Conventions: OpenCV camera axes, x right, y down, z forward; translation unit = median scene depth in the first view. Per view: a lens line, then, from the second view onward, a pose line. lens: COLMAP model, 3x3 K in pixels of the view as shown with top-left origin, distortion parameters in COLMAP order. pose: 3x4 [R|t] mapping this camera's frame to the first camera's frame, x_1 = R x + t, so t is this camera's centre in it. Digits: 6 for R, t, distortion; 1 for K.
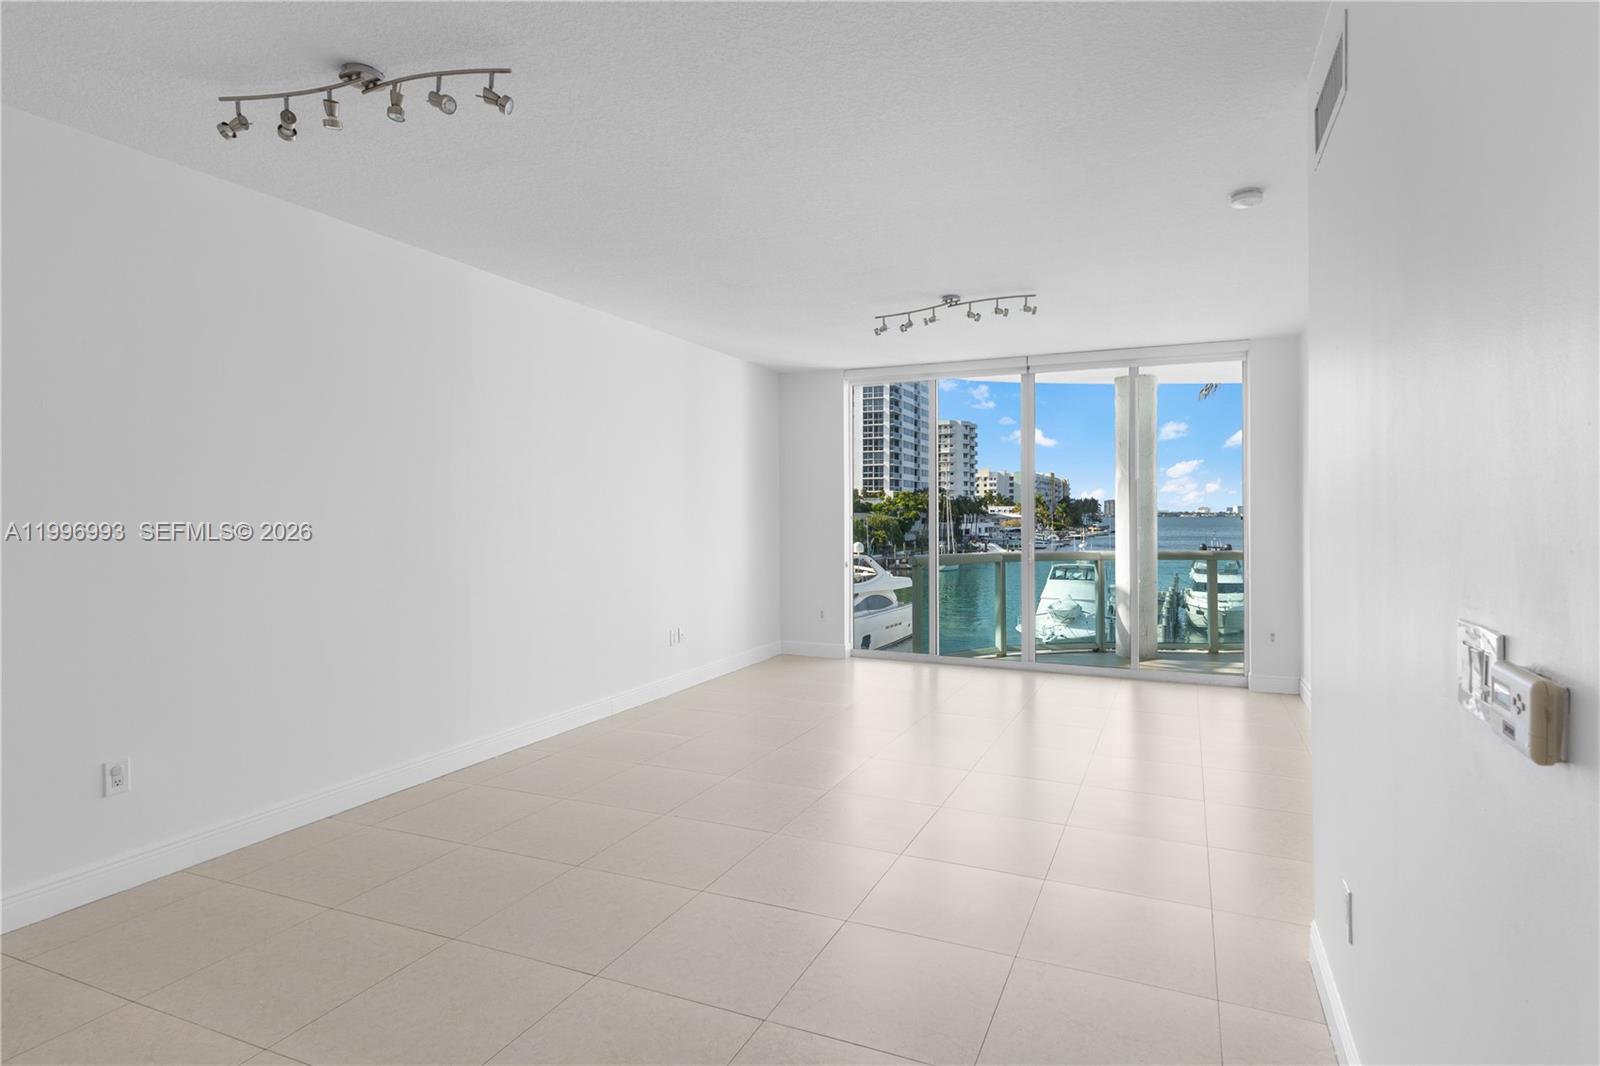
lens RADIAL K [[833.6, 0, 846.2], [0, 833.6, 506.3], [0, 0, 1]] dist [0.035341, 0.000050]
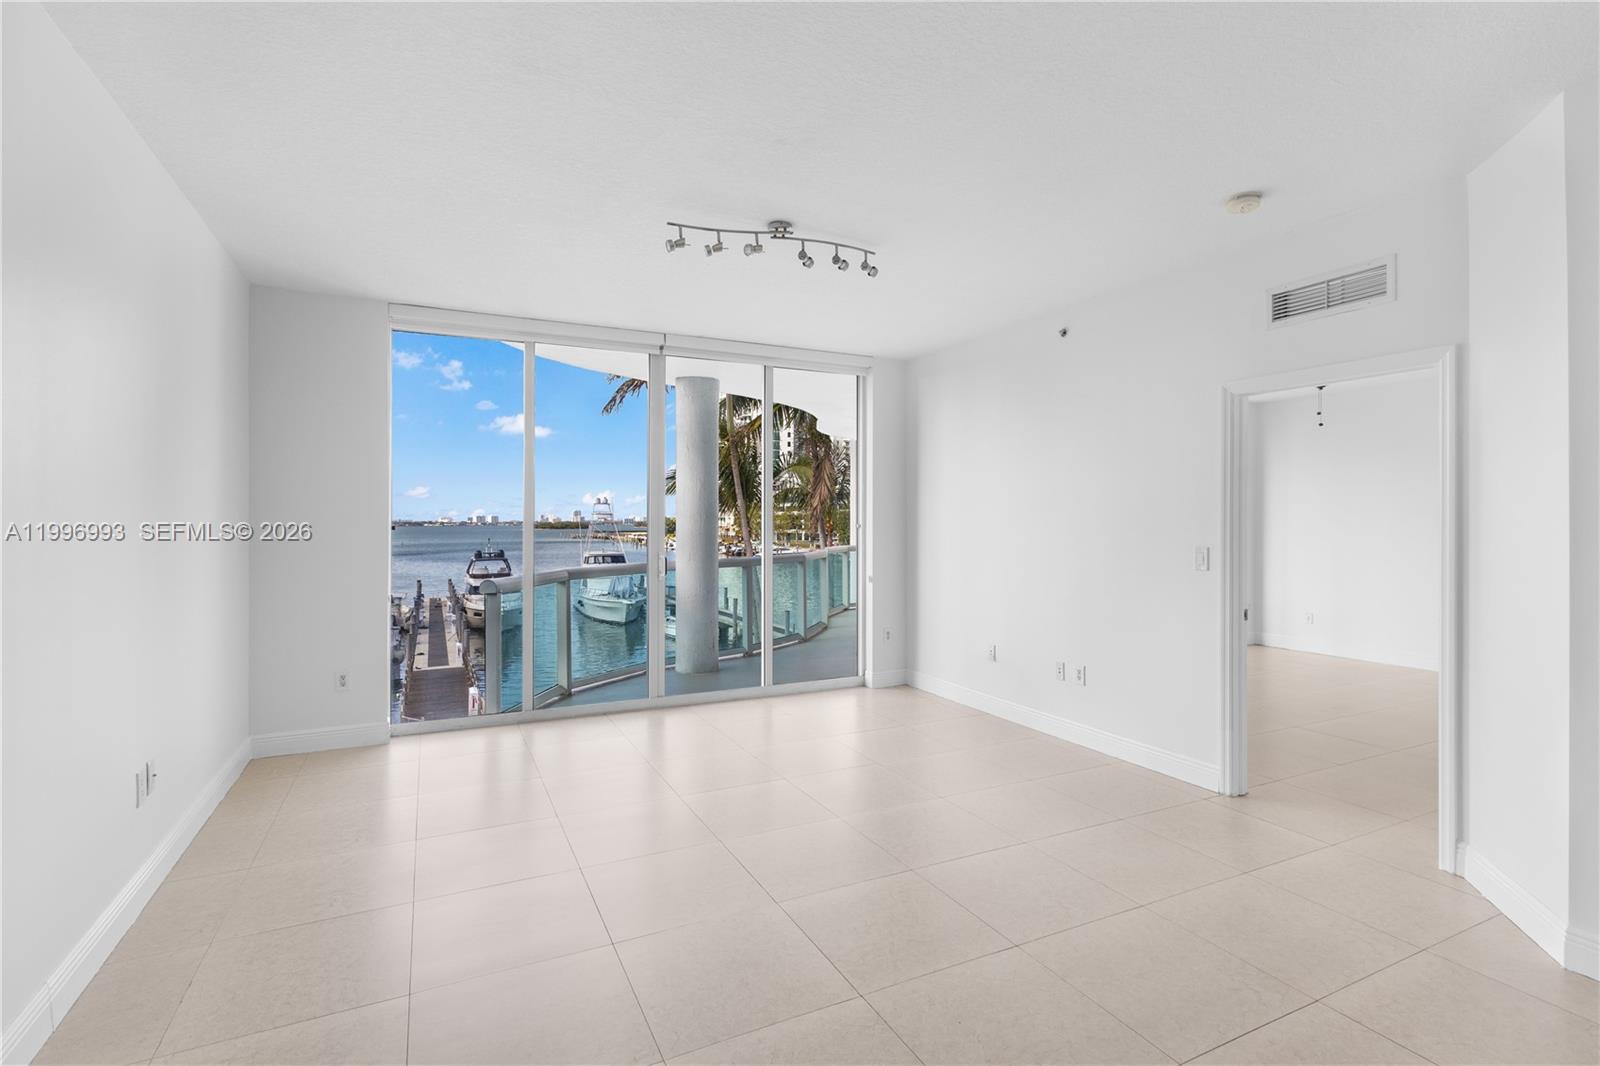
lens RADIAL K [[742.5, 0, 795.0], [0, 742.5, 520.1], [0, 0, 1]] dist [-0.001860, -0.000007]
pose [[0.648108, 0.000655, 0.761548, -0.052220], [-0.004441, 0.999986, 0.002920, 0.000816], [-0.761535, -0.005274, 0.648102, 0.082581]]
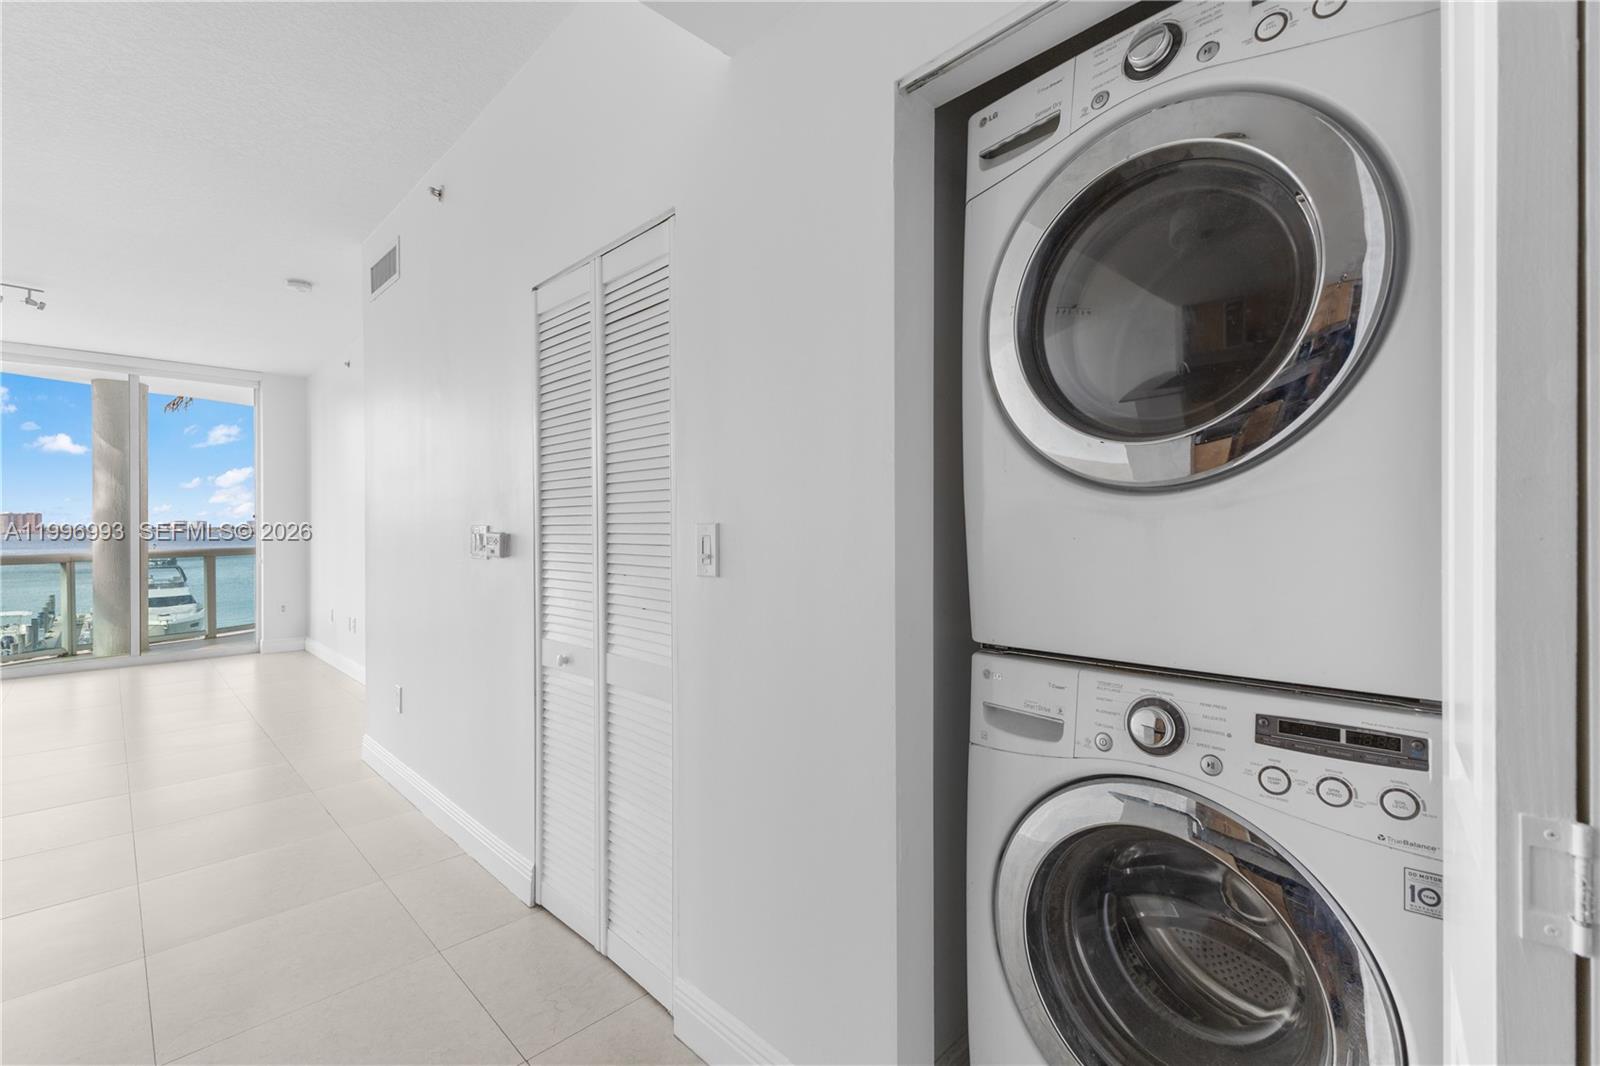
lens RADIAL K [[700.6, 0, 798.7], [0, 700.6, 523.1], [0, 0, 1]] dist [0.035879, 0.000192]
pose [[0.404925, 0.001128, 0.914349, -0.029938], [-0.002136, 0.999998, -0.000287, 0.003995], [-0.914347, -0.001837, 0.404926, -0.028415]]
